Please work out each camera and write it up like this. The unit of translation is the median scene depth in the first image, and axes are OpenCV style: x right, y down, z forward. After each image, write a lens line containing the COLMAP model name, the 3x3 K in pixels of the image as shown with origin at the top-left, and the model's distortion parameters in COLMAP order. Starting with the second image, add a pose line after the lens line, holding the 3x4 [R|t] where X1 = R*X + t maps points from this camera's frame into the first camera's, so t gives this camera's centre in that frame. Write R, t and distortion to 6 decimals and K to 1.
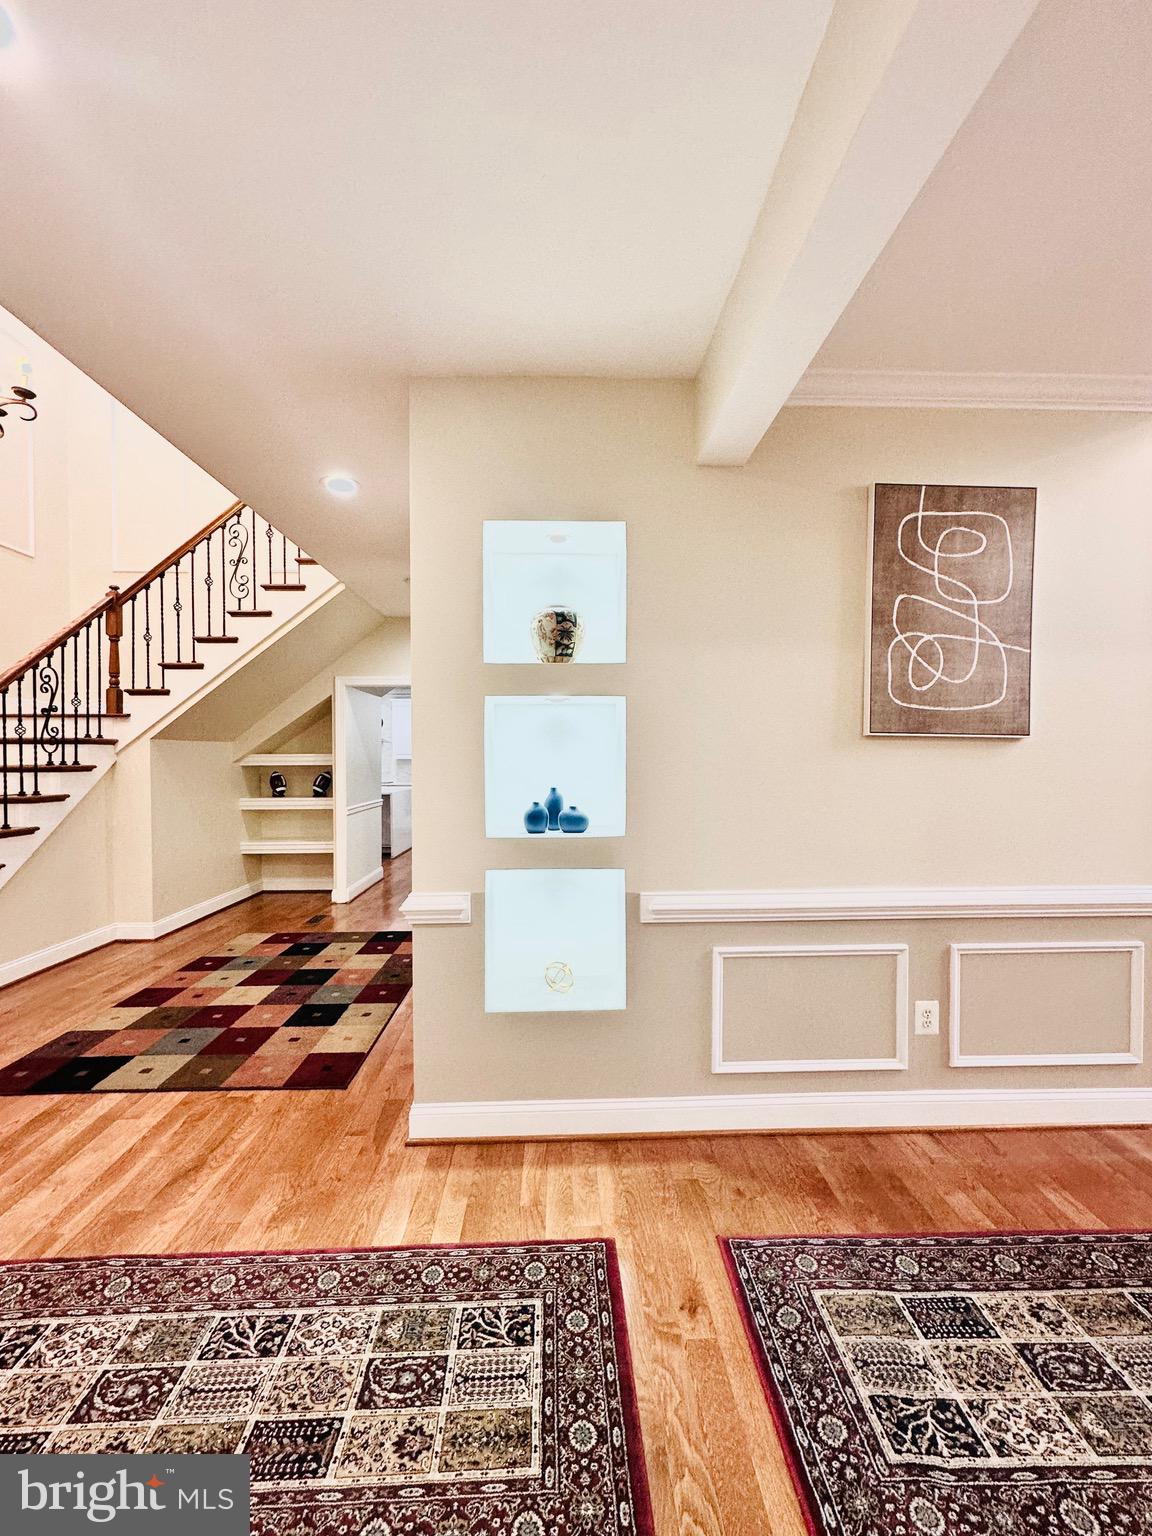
lens RADIAL K [[610.1, 0, 571.2], [0, 610.1, 775.3], [0, 0, 1]] dist [-0.000373, 0.000537]
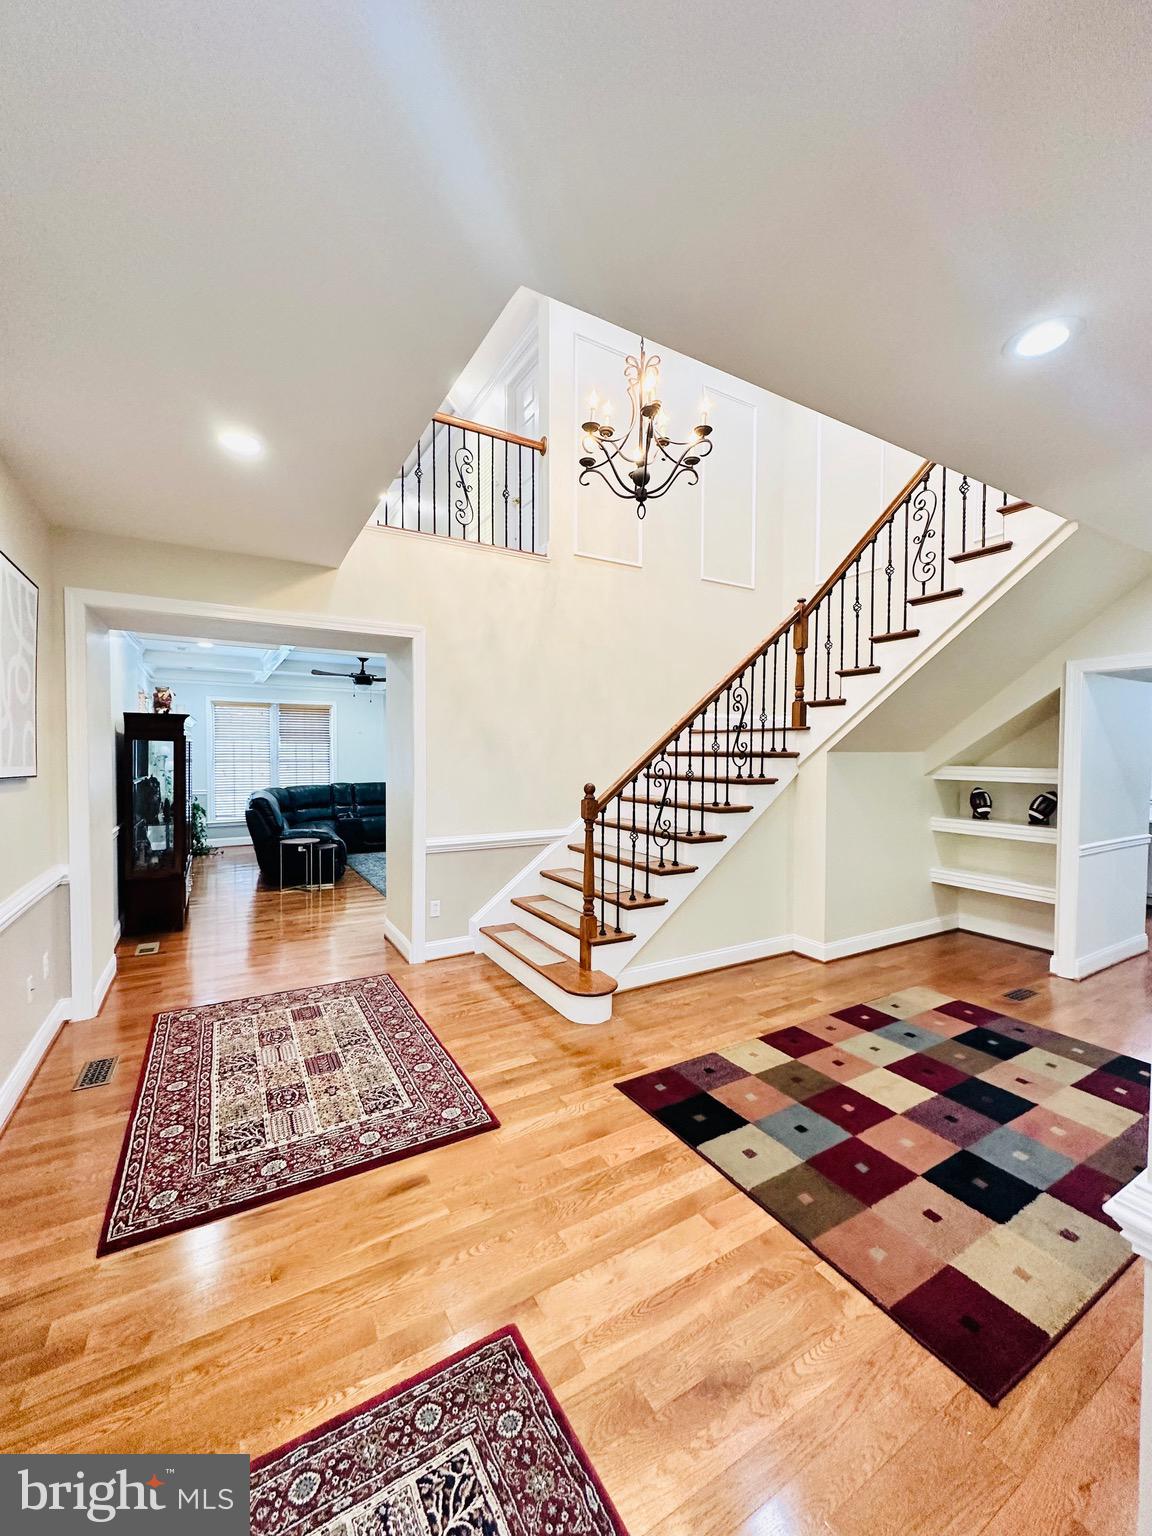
lens RADIAL K [[610.1, 0, 582.6], [0, 610.1, 766.8], [0, 0, 1]] dist [-0.000373, 0.000537]
pose [[0.477048, 0.026378, -0.878482, -0.067018], [-0.025664, 0.999541, 0.016076, -0.069519], [0.878503, 0.014877, 0.477506, 0.371483]]
